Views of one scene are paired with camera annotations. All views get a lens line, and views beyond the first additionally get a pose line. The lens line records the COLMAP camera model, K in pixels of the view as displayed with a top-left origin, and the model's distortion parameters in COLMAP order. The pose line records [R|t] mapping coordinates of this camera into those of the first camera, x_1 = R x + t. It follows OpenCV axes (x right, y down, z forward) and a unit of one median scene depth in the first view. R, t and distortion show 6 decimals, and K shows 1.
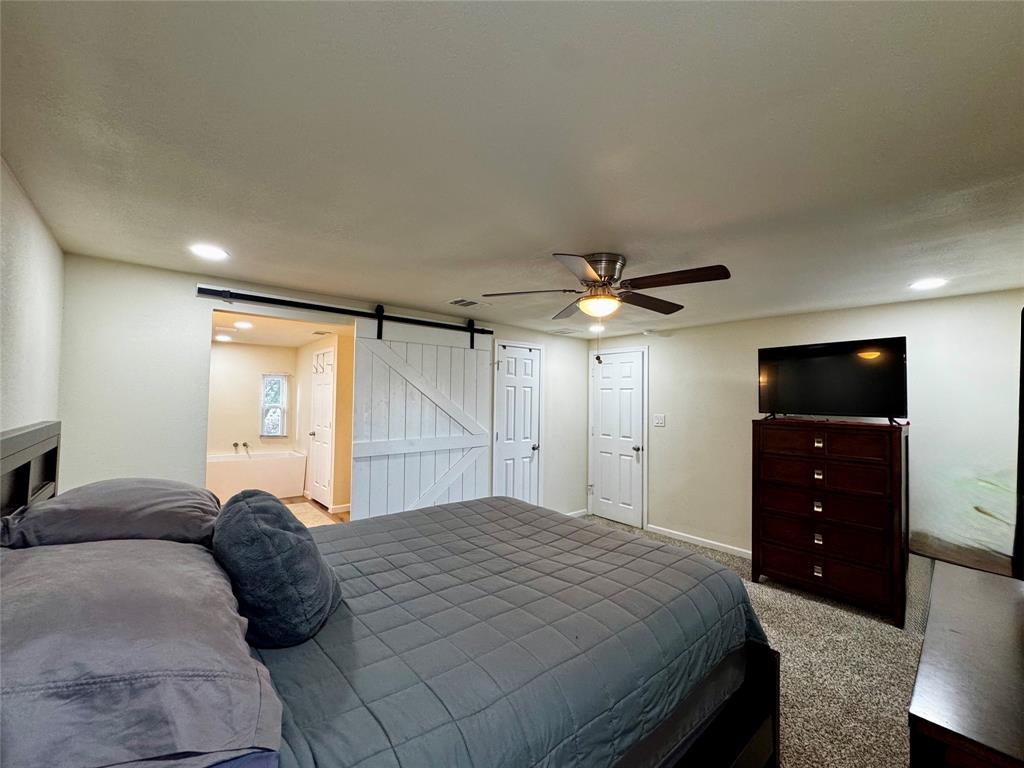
lens RADIAL K [[411.2, 0, 514.1], [0, 411.2, 383.1], [0, 0, 1]] dist [-0.003105, -0.000628]
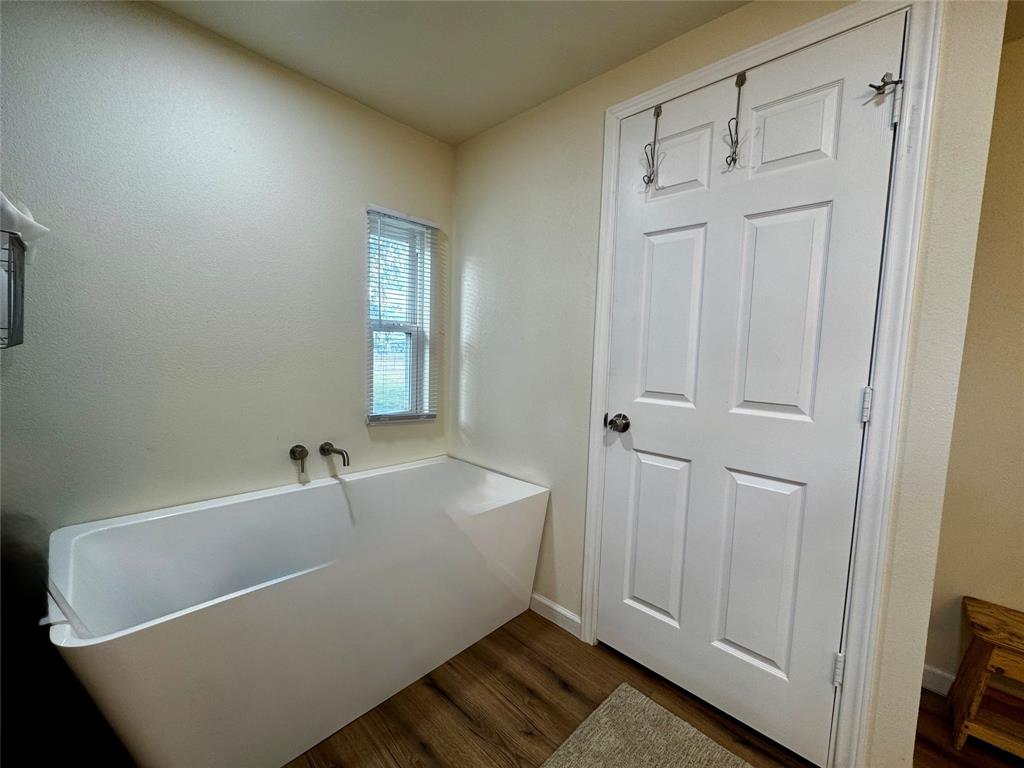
lens RADIAL K [[411.2, 0, 511.4], [0, 411.2, 381.8], [0, 0, 1]] dist [-0.003105, -0.000628]
pose [[0.996630, 0.009055, 0.081528, -0.543797], [-0.020041, 0.990649, 0.134958, 0.058725], [-0.079543, -0.136137, 0.987492, 0.699833]]
